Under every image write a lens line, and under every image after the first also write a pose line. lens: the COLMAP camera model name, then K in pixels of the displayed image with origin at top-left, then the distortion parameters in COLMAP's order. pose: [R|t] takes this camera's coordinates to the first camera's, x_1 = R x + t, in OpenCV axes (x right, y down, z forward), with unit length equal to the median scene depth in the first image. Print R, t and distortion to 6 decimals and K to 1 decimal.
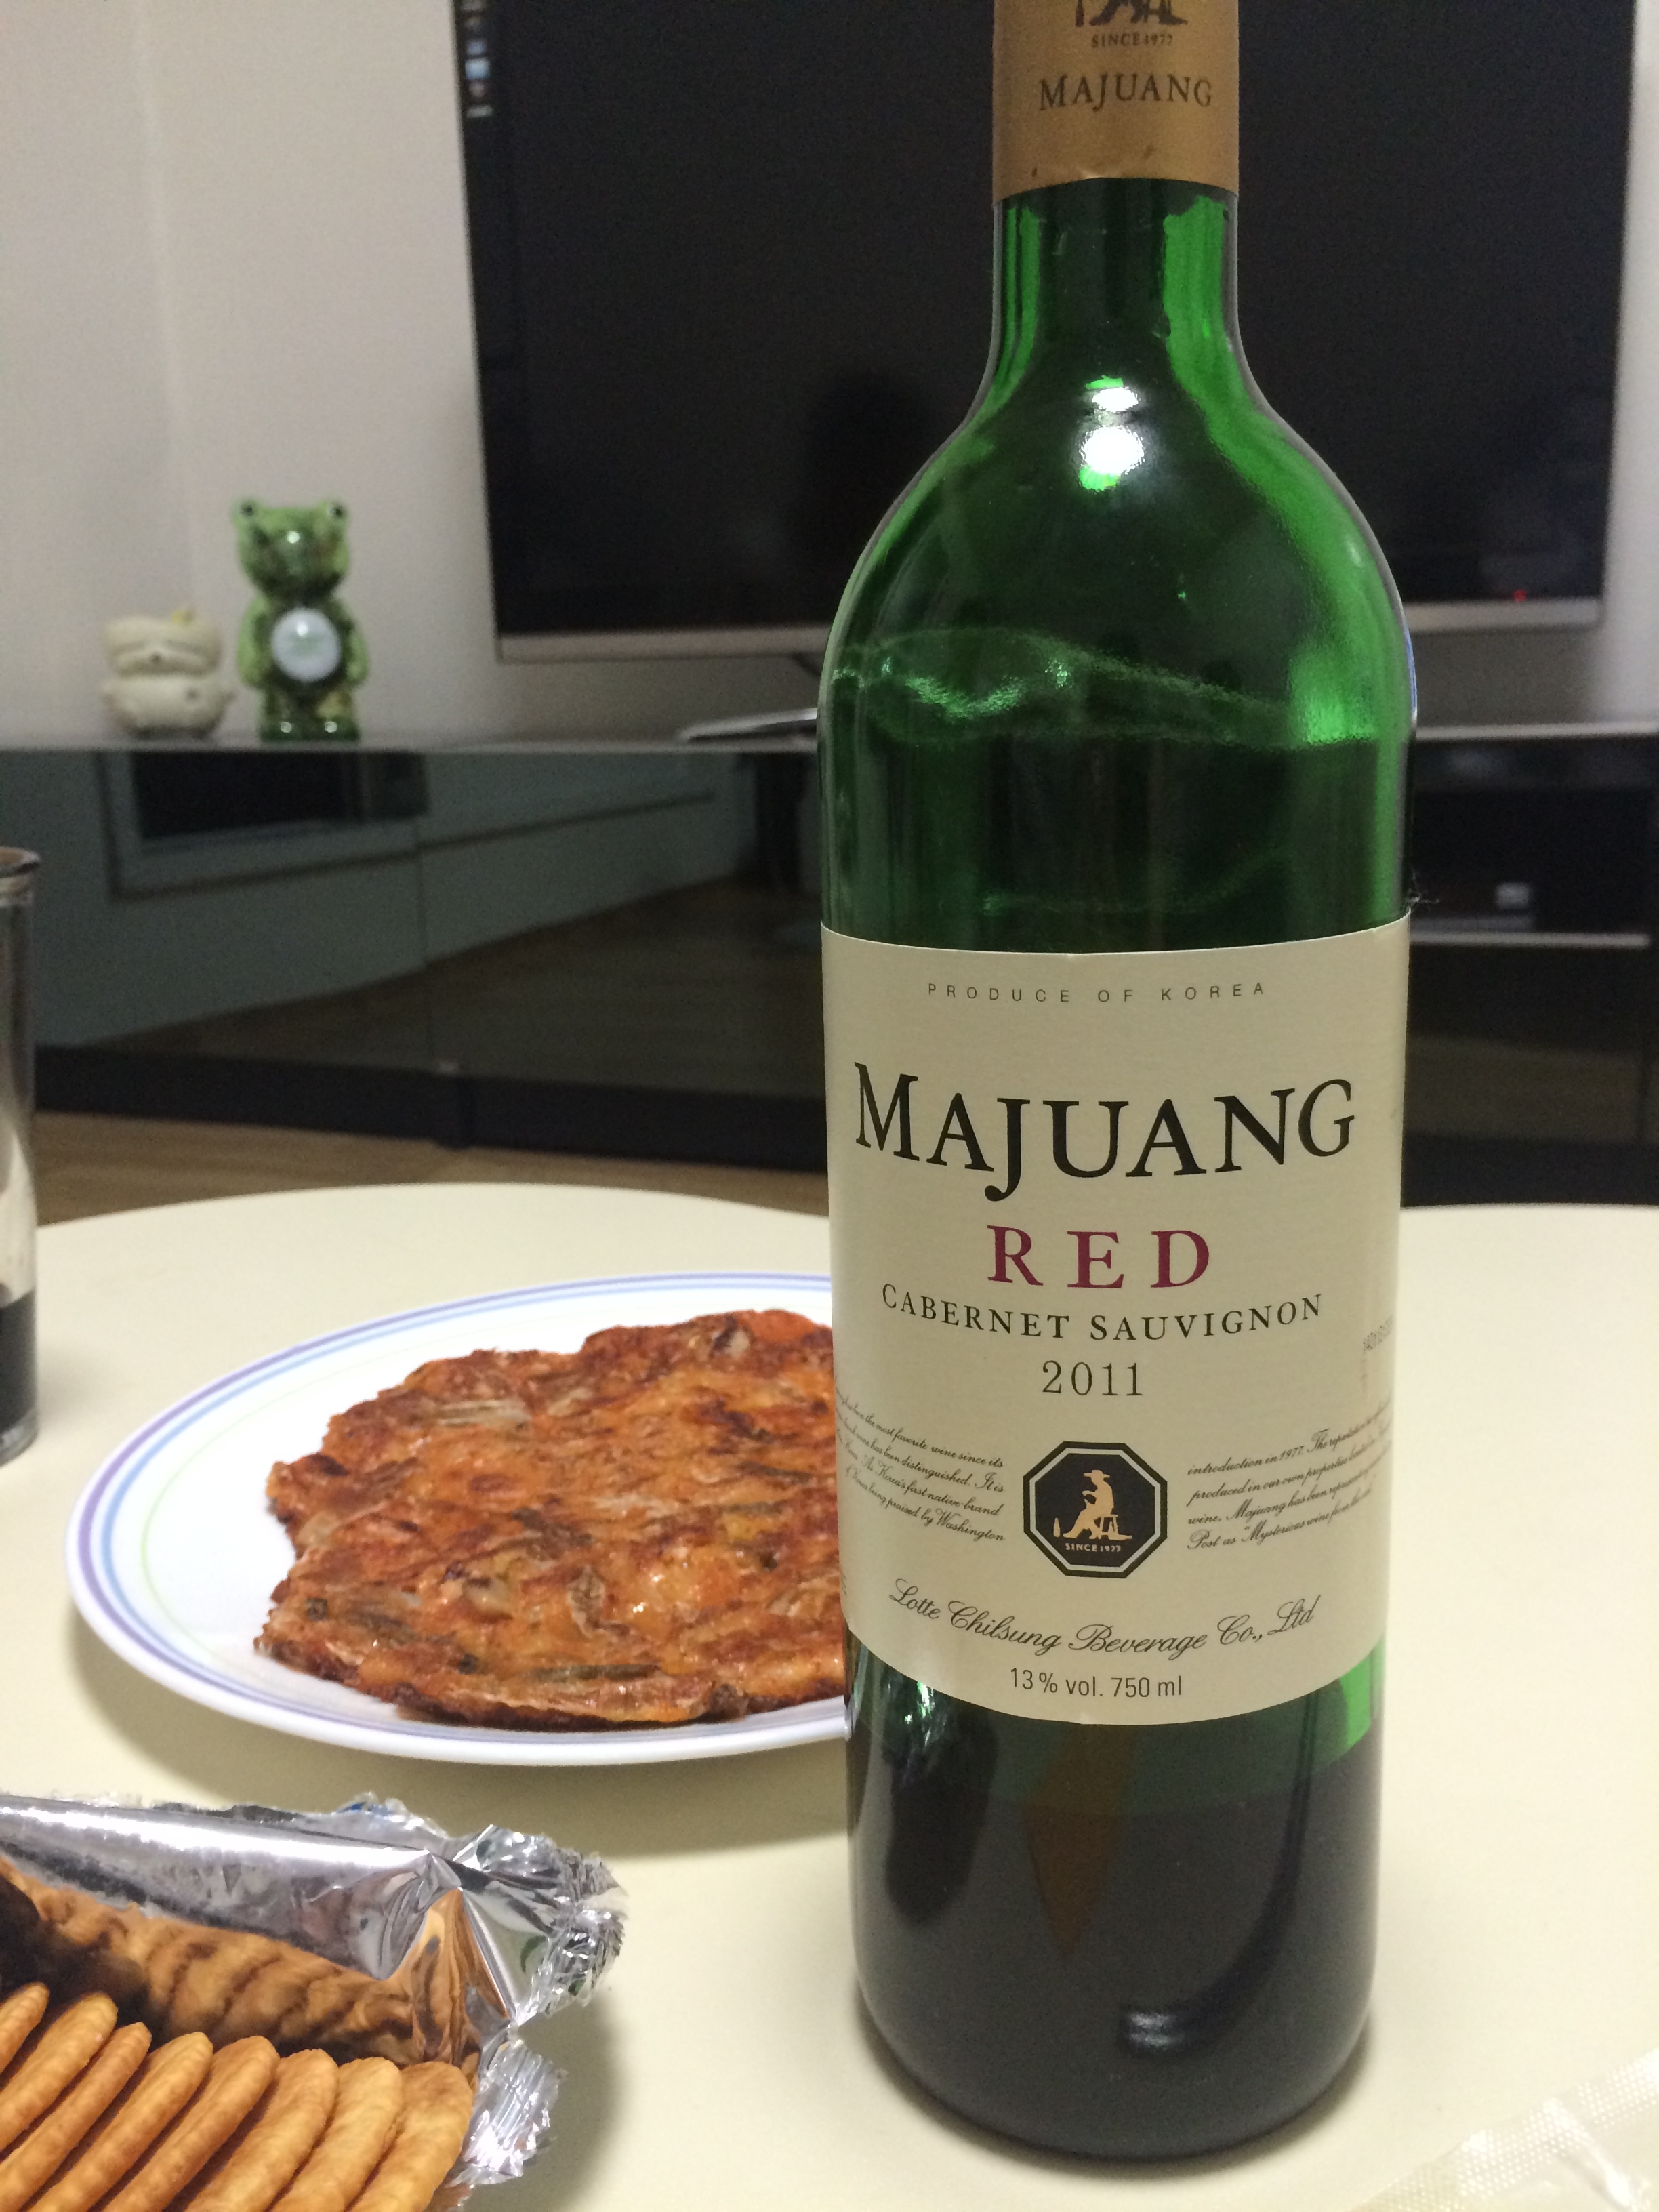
lens RADIAL K [[1933.6, 0, 835.5], [0, 1933.6, 1098.6], [0, 0, 1]] dist [0.091062, -0.155090]
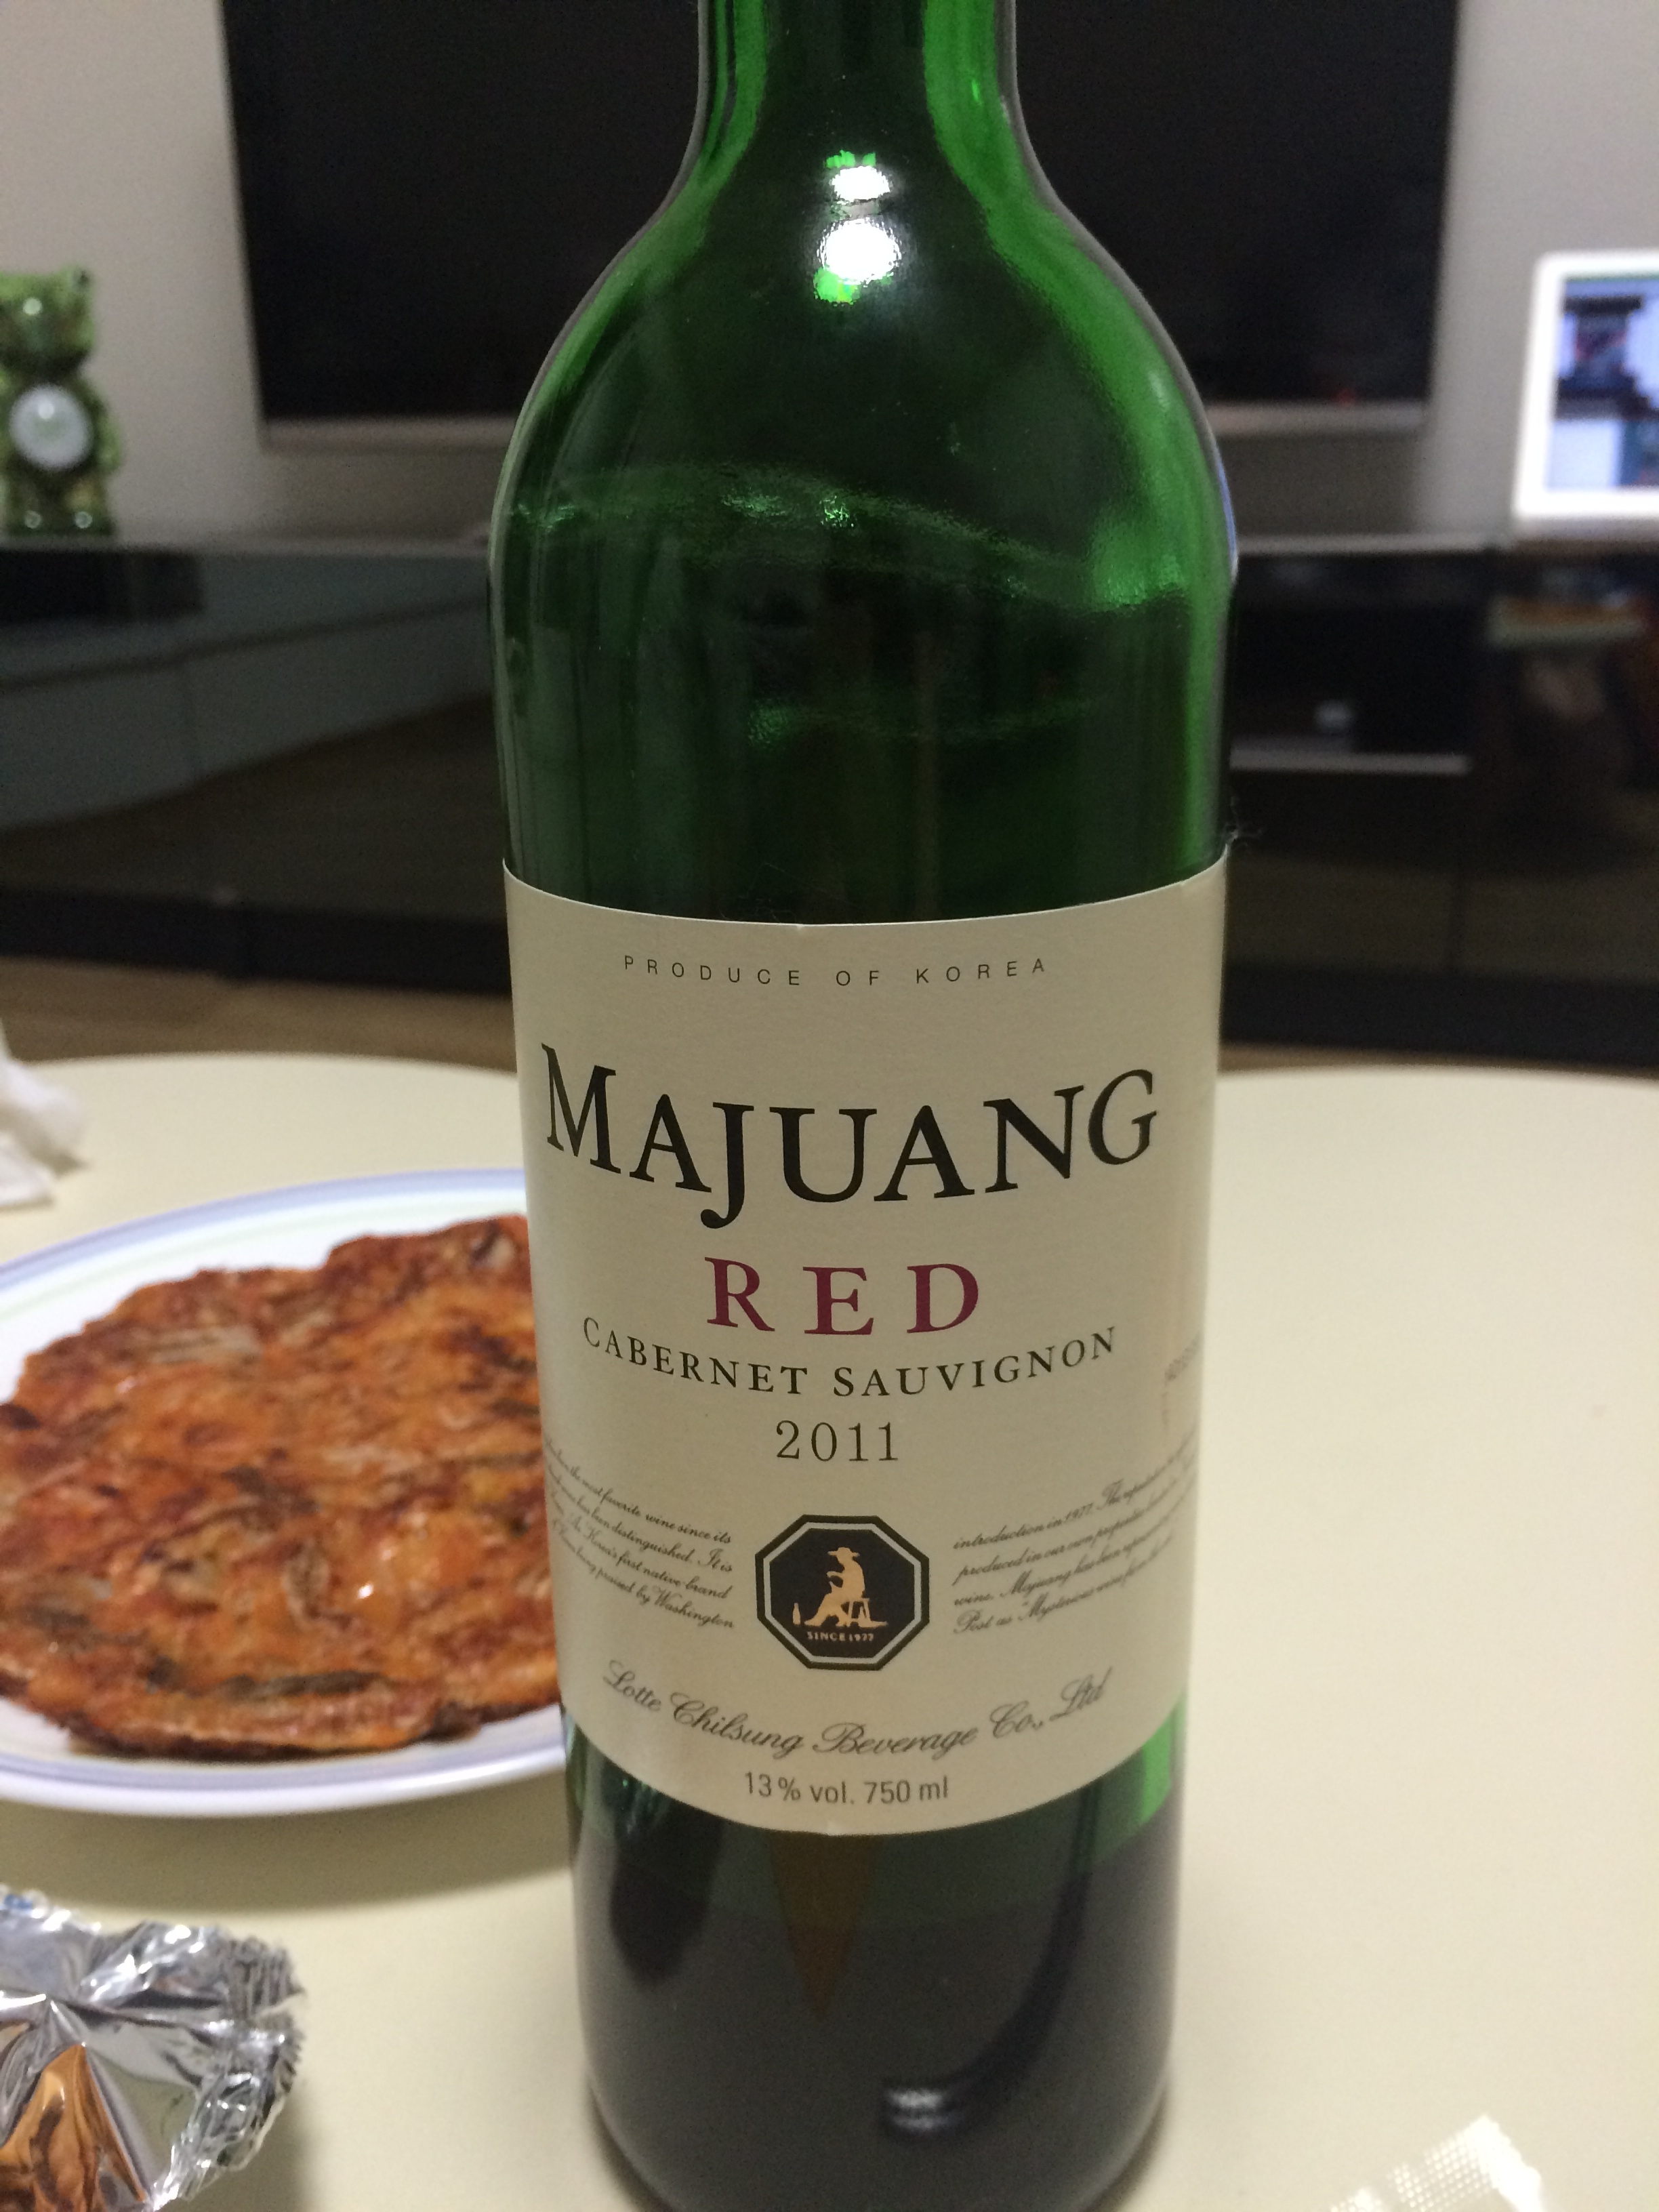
lens RADIAL K [[1933.6, 0, 835.5], [0, 1933.6, 1098.6], [0, 0, 1]] dist [0.091062, -0.155090]
pose [[0.996266, -0.015818, 0.084876, 0.062820], [0.007120, 0.994778, 0.101815, -0.077141], [-0.086043, -0.100830, 0.991176, 0.204084]]
